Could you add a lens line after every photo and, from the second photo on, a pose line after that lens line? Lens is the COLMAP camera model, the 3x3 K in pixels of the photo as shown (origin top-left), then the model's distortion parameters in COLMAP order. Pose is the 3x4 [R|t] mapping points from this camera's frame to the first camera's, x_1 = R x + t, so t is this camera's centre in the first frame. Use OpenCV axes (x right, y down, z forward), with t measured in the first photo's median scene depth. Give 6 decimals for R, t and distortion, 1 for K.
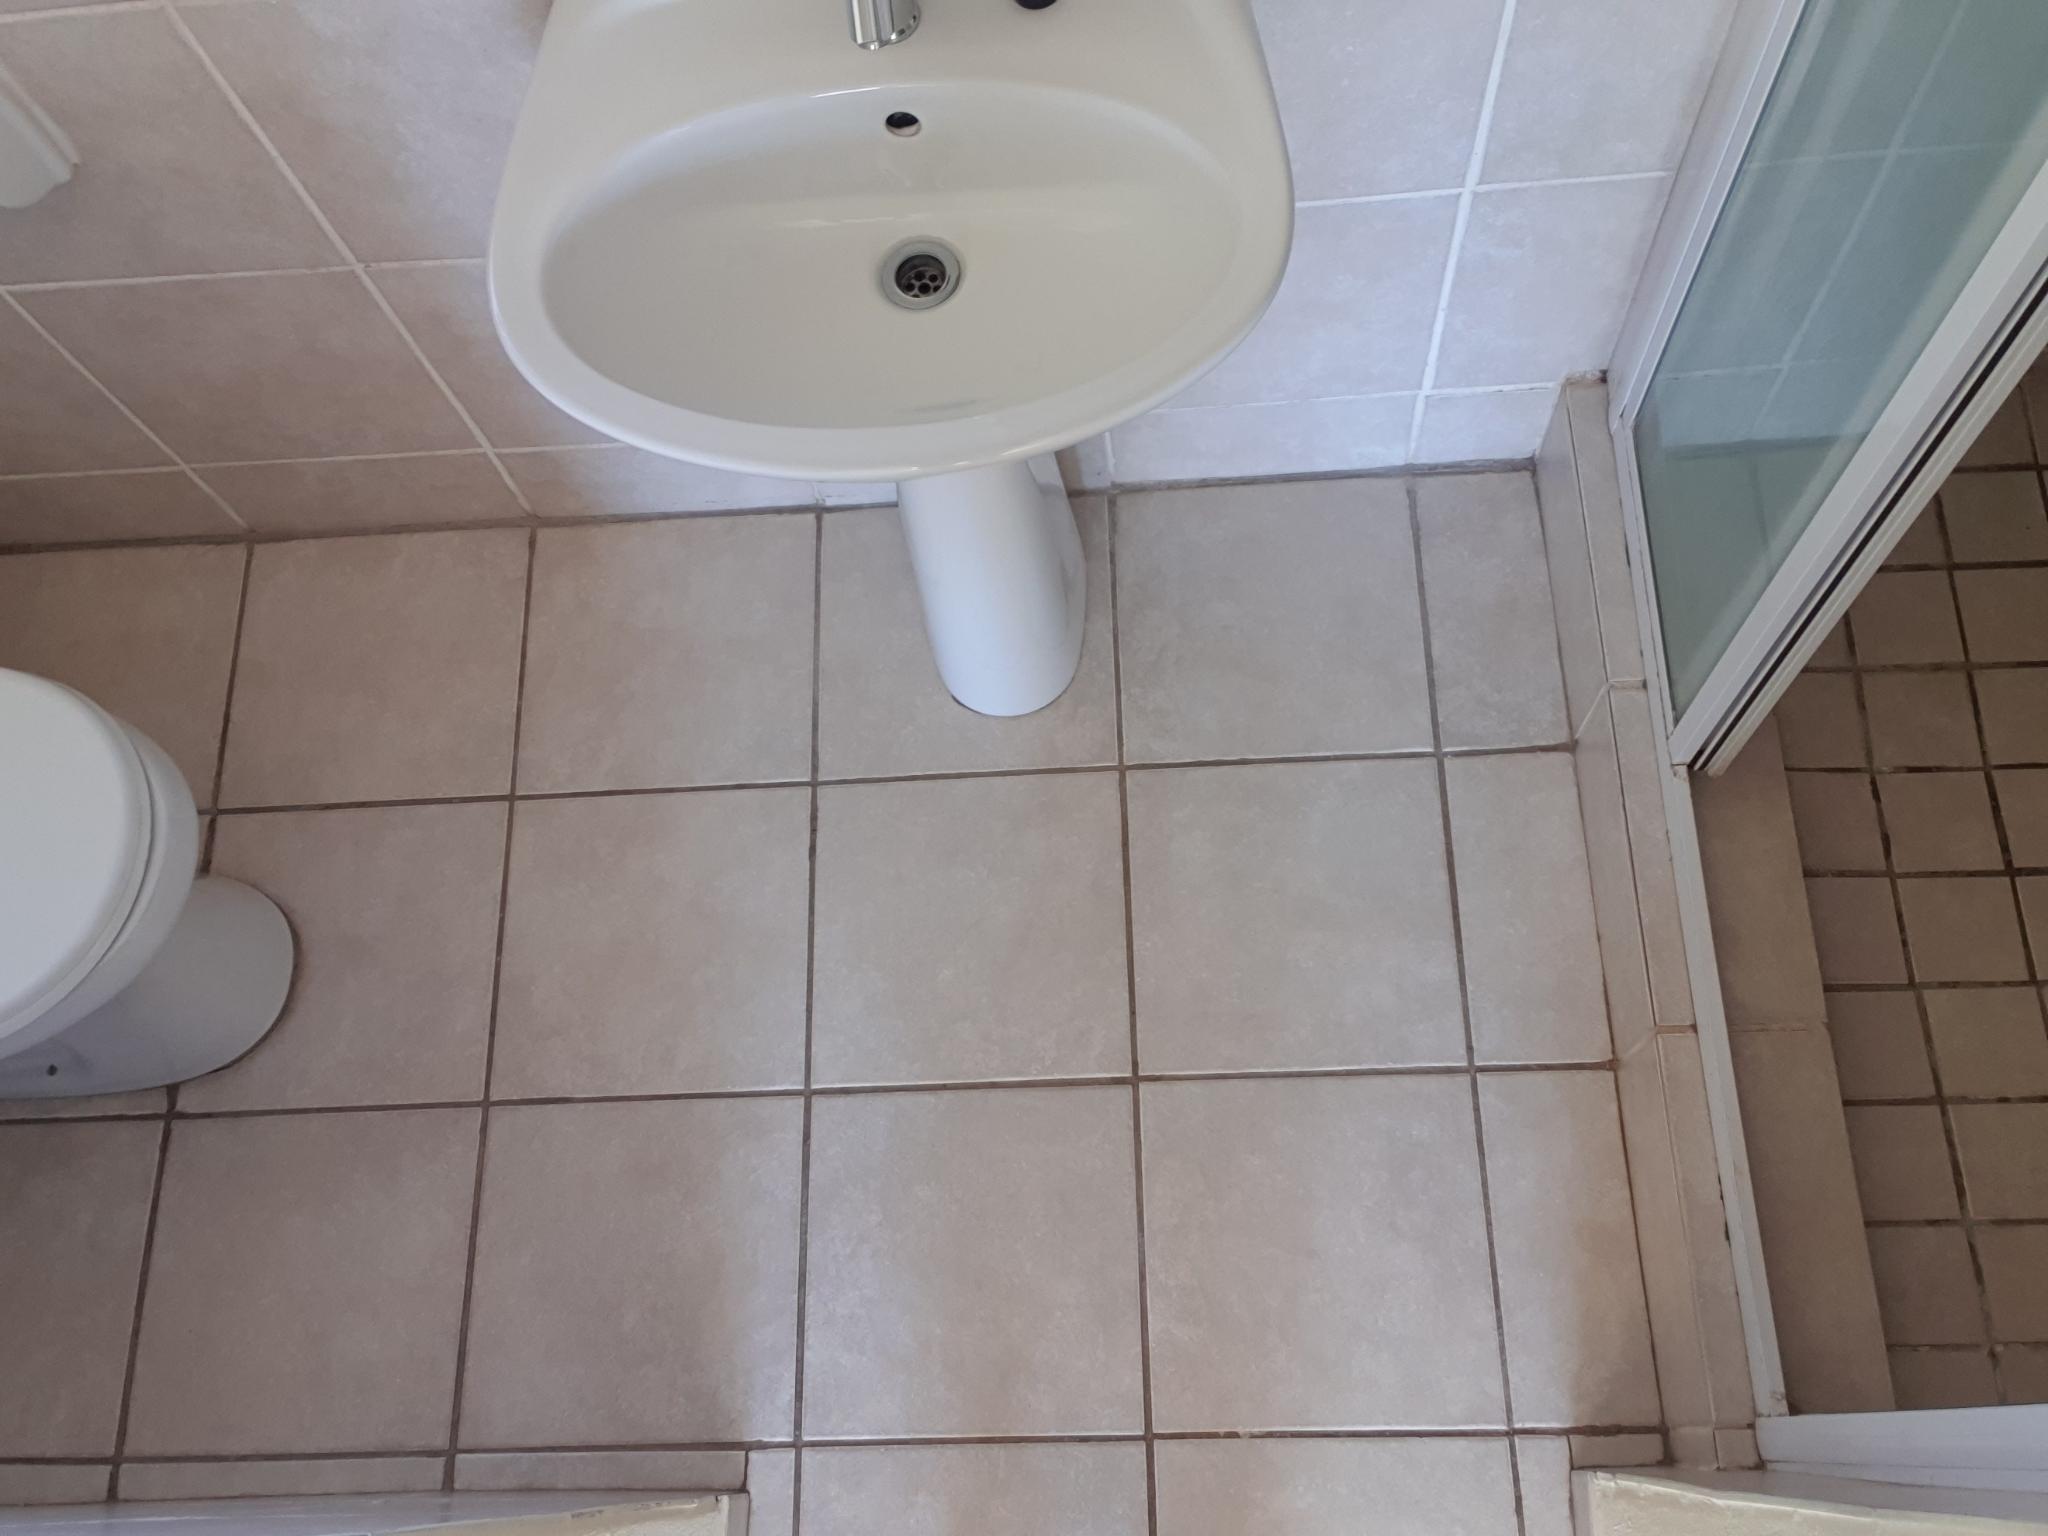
lens RADIAL K [[1849.5, 0, 1039.3], [0, 1849.5, 776.2], [0, 0, 1]] dist [0.086289, -0.065112]
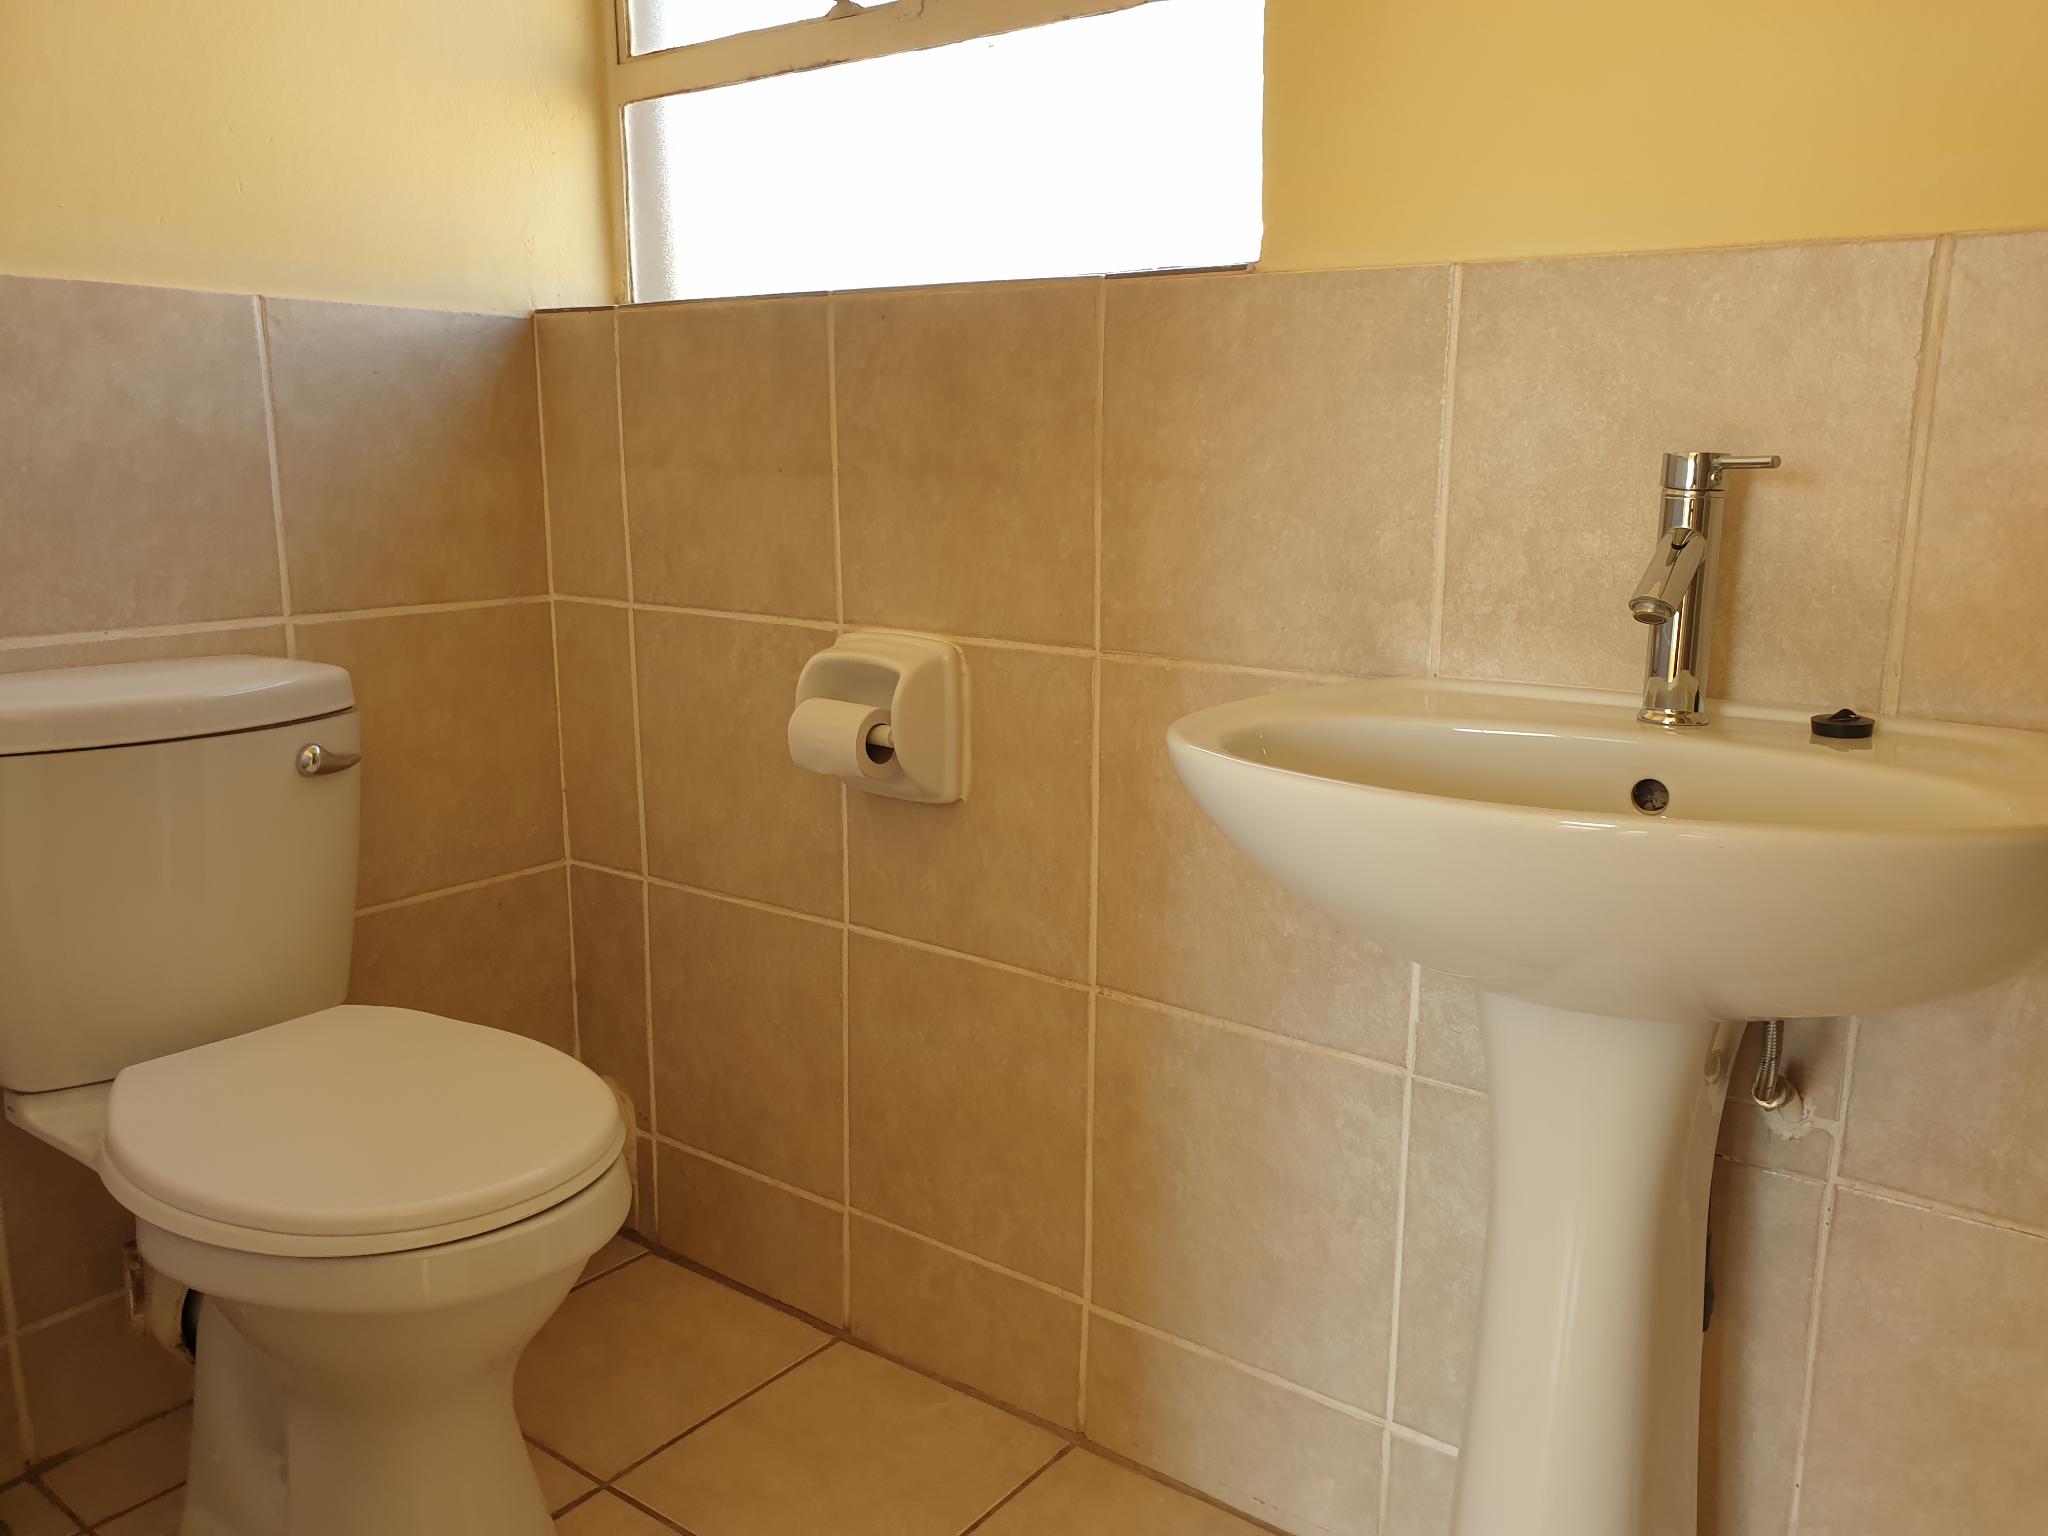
lens RADIAL K [[1614.6, 0, 1053.2], [0, 1614.6, 773.6], [0, 0, 1]] dist [0.030913, -0.034823]
pose [[0.786852, 0.216616, -0.577877, 0.111646], [-0.602404, 0.473005, -0.642943, 0.244371], [0.134067, 0.854016, 0.502675, 0.369656]]
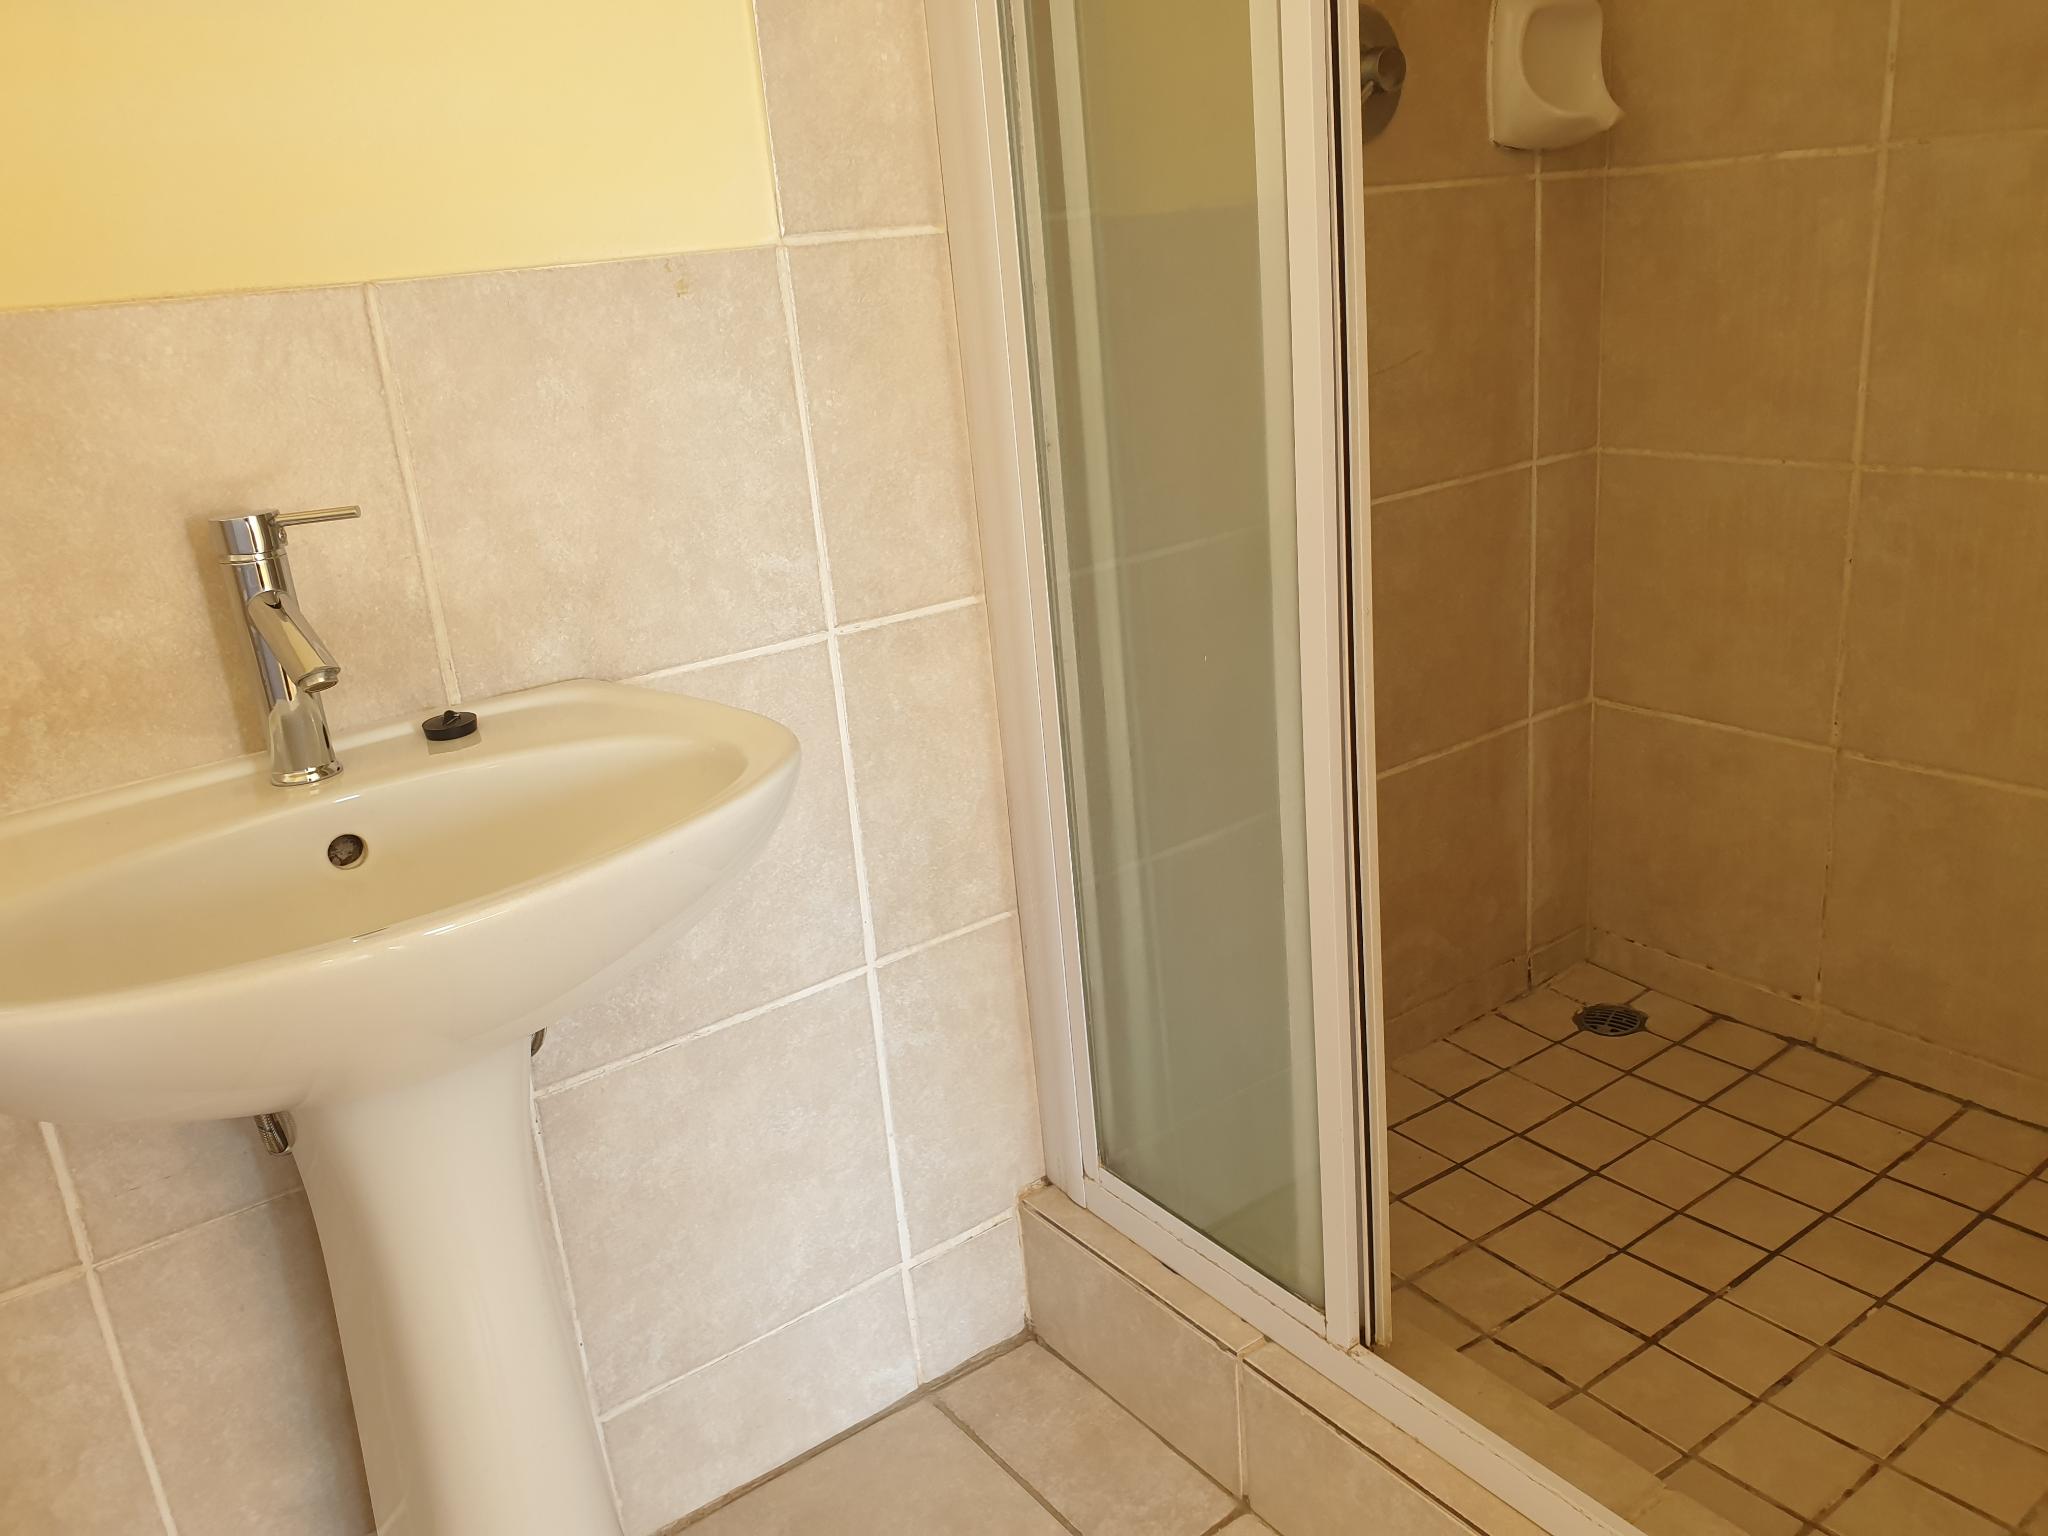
lens RADIAL K [[1614.6, 0, 1053.2], [0, 1614.6, 773.6], [0, 0, 1]] dist [0.030913, -0.034823]
pose [[0.812647, -0.172178, 0.556740, -0.161859], [0.552256, 0.532553, -0.641405, 0.247160], [-0.186058, 0.828699, 0.527864, 0.318494]]
